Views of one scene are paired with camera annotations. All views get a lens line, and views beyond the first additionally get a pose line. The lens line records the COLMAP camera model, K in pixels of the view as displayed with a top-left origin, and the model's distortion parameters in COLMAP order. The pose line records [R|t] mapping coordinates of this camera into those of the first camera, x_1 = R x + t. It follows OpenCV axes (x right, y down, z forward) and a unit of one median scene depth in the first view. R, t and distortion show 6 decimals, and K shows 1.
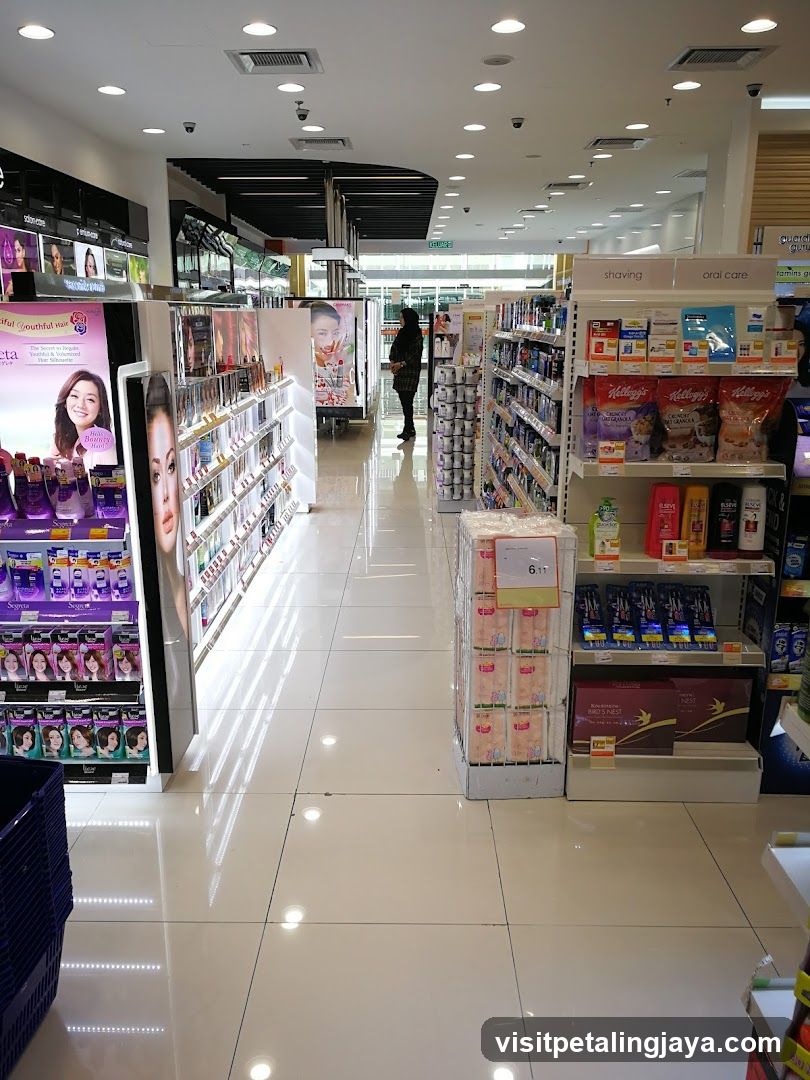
lens RADIAL K [[842.8, 0, 403.7], [0, 842.8, 540.4], [0, 0, 1]] dist [0.026240, 0.001557]
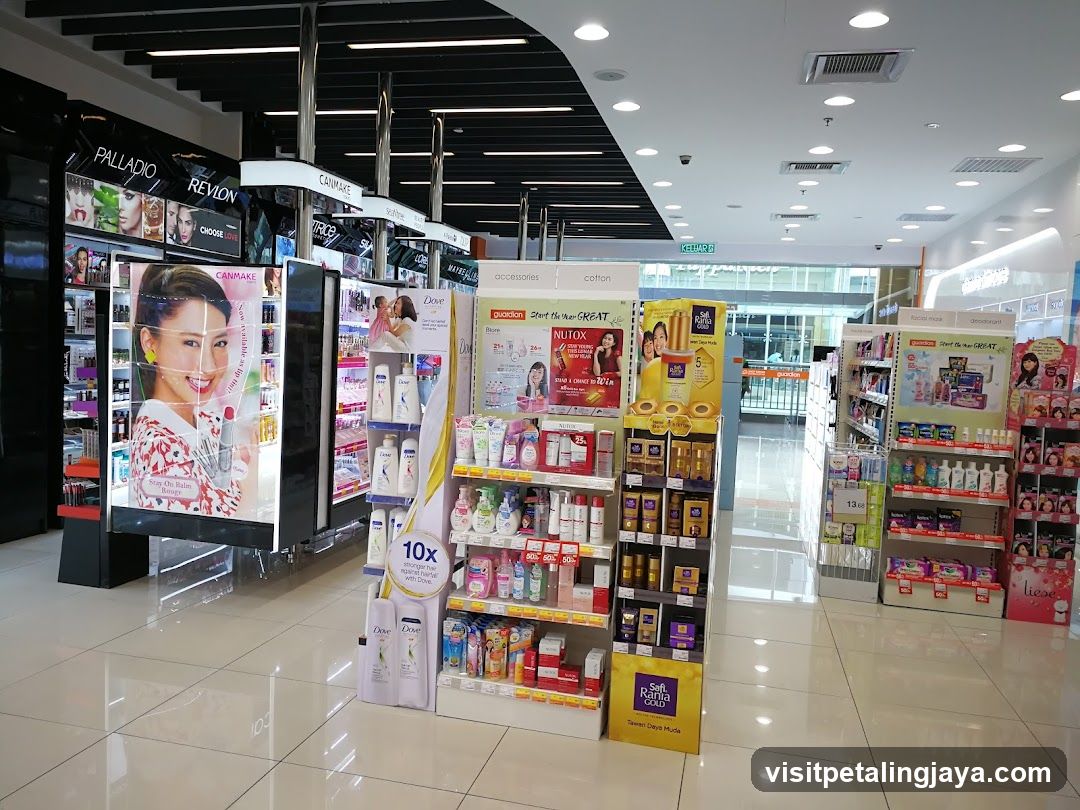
lens RADIAL K [[842.8, 0, 539.8], [0, 842.8, 404.2], [0, 0, 1]] dist [0.026240, 0.001557]
pose [[0.971850, 0.059582, -0.227944, 0.164919], [-0.101982, 0.978545, -0.179025, -0.155184], [0.212386, 0.197232, 0.957075, 0.629267]]
